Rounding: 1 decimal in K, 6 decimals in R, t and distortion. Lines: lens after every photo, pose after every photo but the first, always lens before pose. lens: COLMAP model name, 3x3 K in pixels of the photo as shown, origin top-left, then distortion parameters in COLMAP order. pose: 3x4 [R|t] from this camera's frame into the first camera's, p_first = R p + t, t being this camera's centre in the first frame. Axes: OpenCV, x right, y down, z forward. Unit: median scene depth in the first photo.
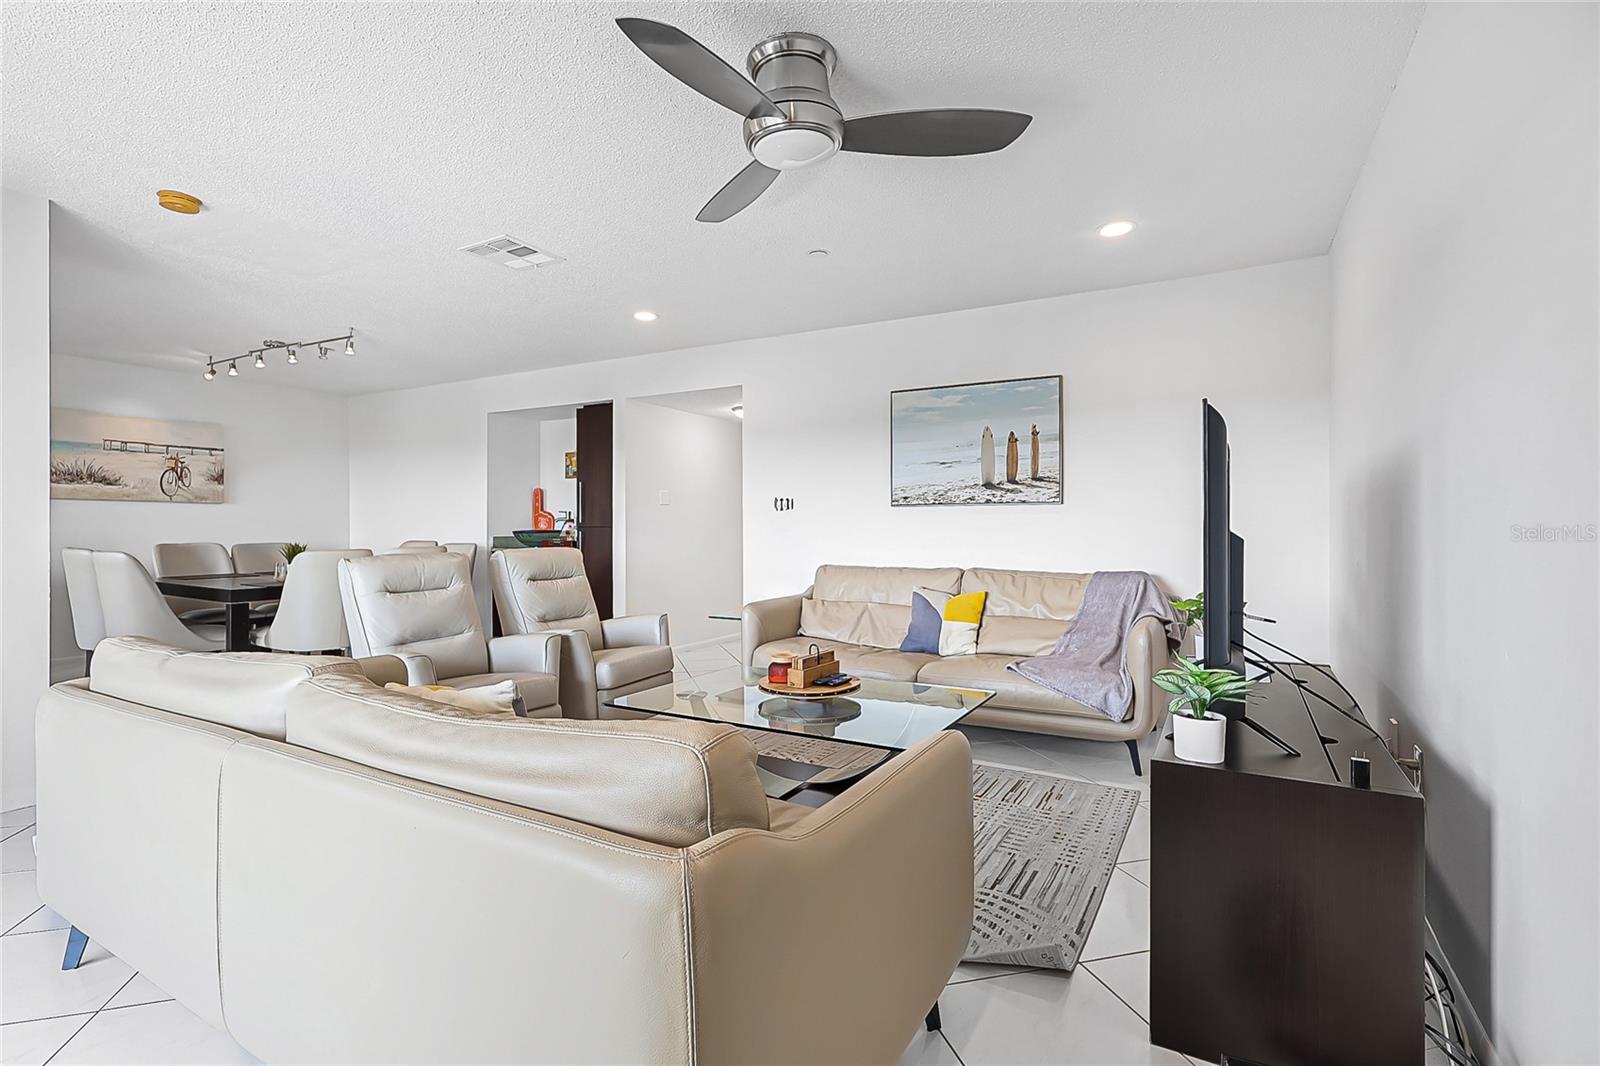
lens RADIAL K [[761.9, 0, 800.0], [0, 761.9, 533.0], [0, 0, 1]] dist [-0.003347, -0.000223]
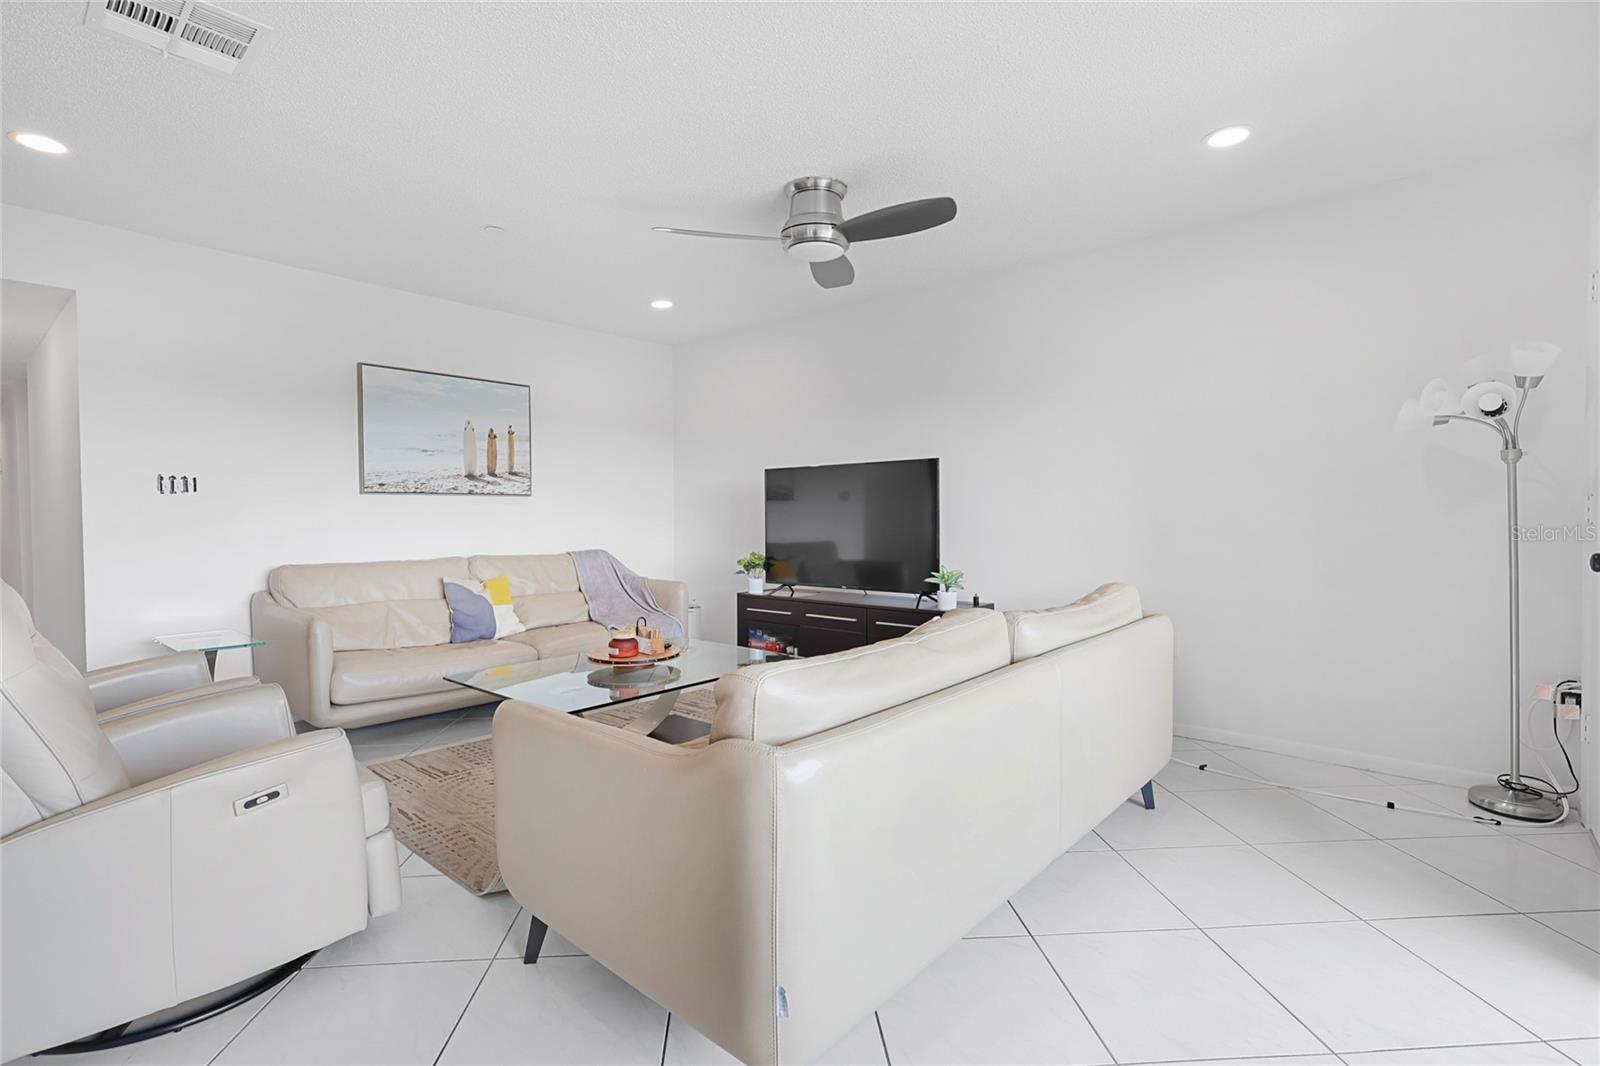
lens RADIAL K [[761.9, 0, 800.0], [0, 761.9, 533.0], [0, 0, 1]] dist [-0.003347, -0.000223]
pose [[0.196175, -0.022113, 0.980320, -0.652155], [0.011049, 0.999732, 0.020340, -0.001306], [-0.980507, 0.006842, 0.196366, 0.332833]]
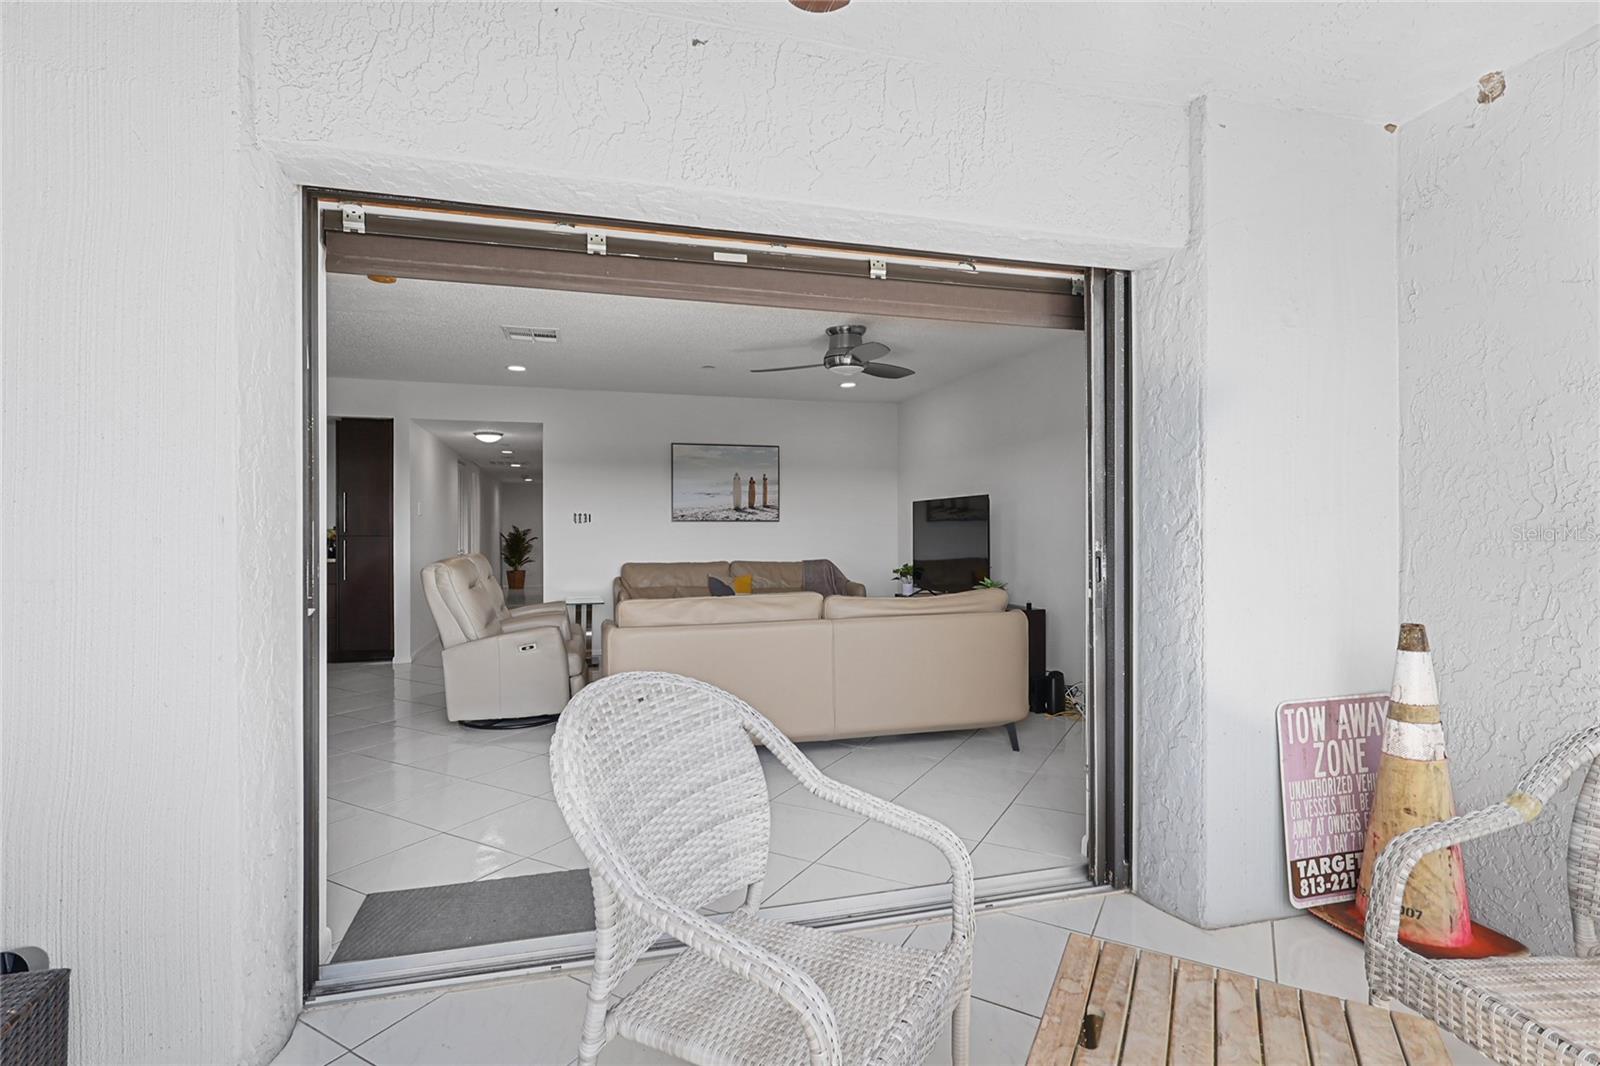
lens RADIAL K [[779.5, 0, 779.8], [0, 779.5, 520.9], [0, 0, 1]] dist [-0.002559, -0.000082]
pose [[0.707670, 0.009948, 0.706473, -0.800991], [0.004501, 0.999817, -0.018587, -0.006934], [-0.706528, 0.016333, 0.707496, -0.210157]]
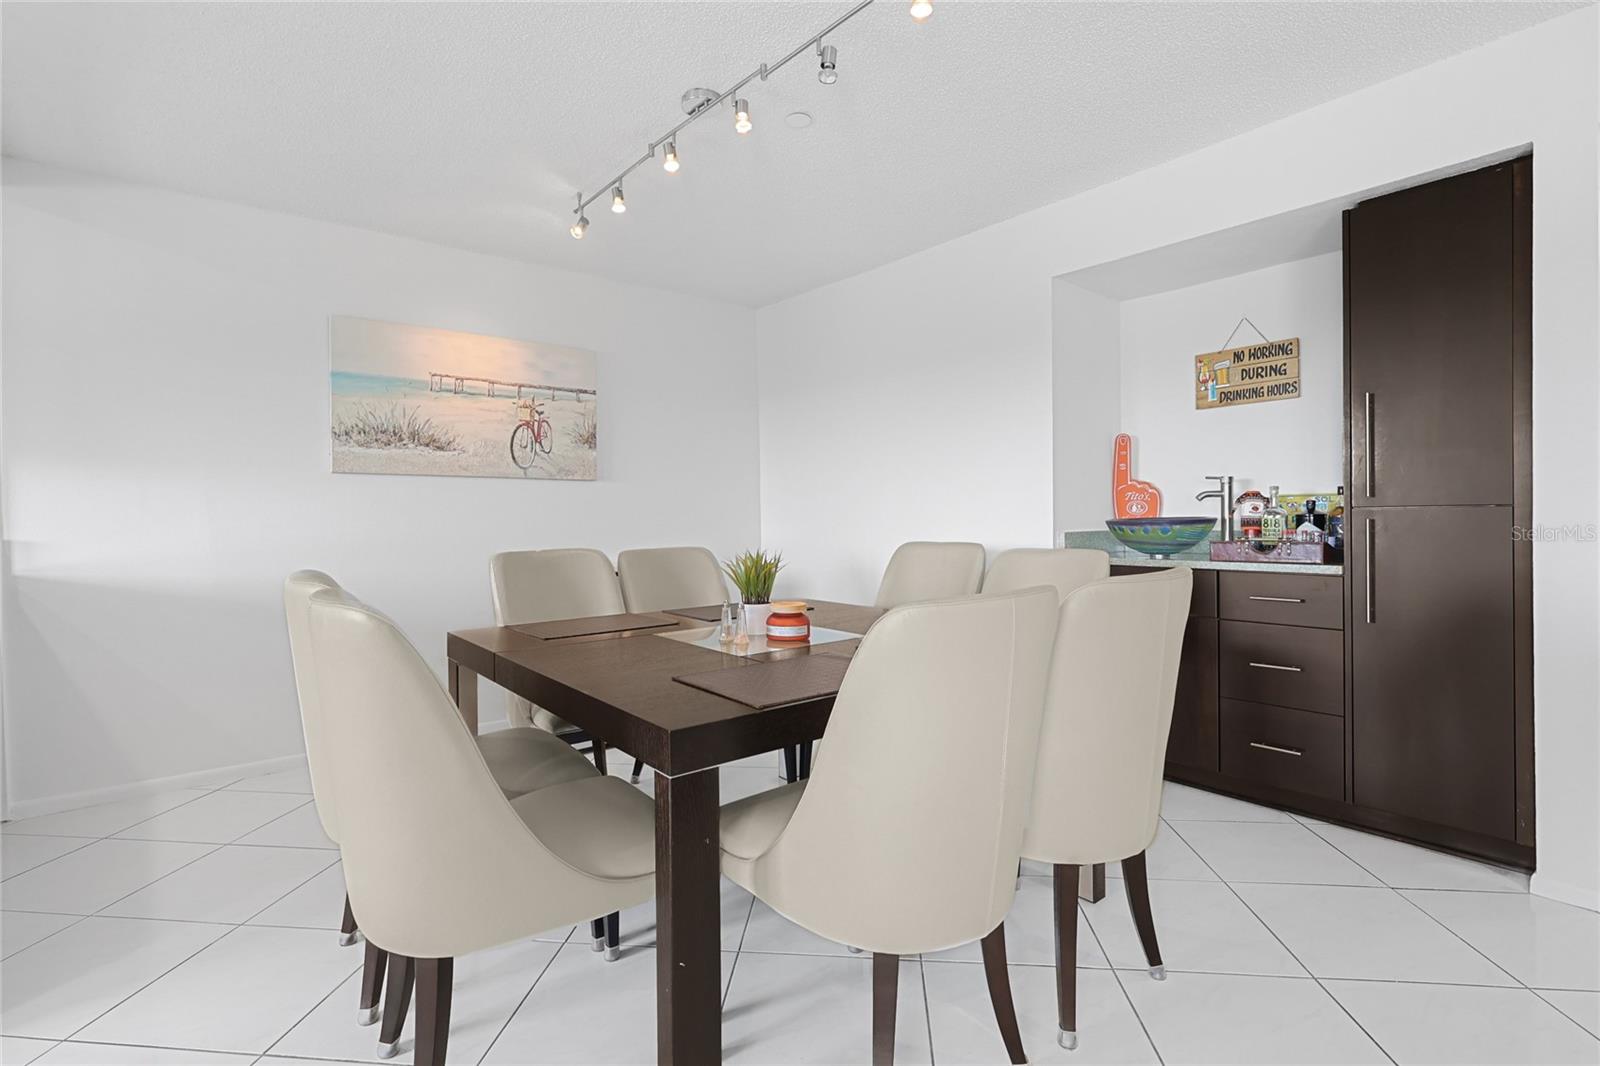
lens RADIAL K [[773.4, 0, 790.2], [0, 773.4, 533.6], [0, 0, 1]] dist [0.002969, 0.000075]
pose [[0.929840, -0.005463, -0.367924, -0.542703], [0.009975, 0.999897, 0.010363, -0.001843], [0.367830, -0.013306, 0.929798, 0.675005]]
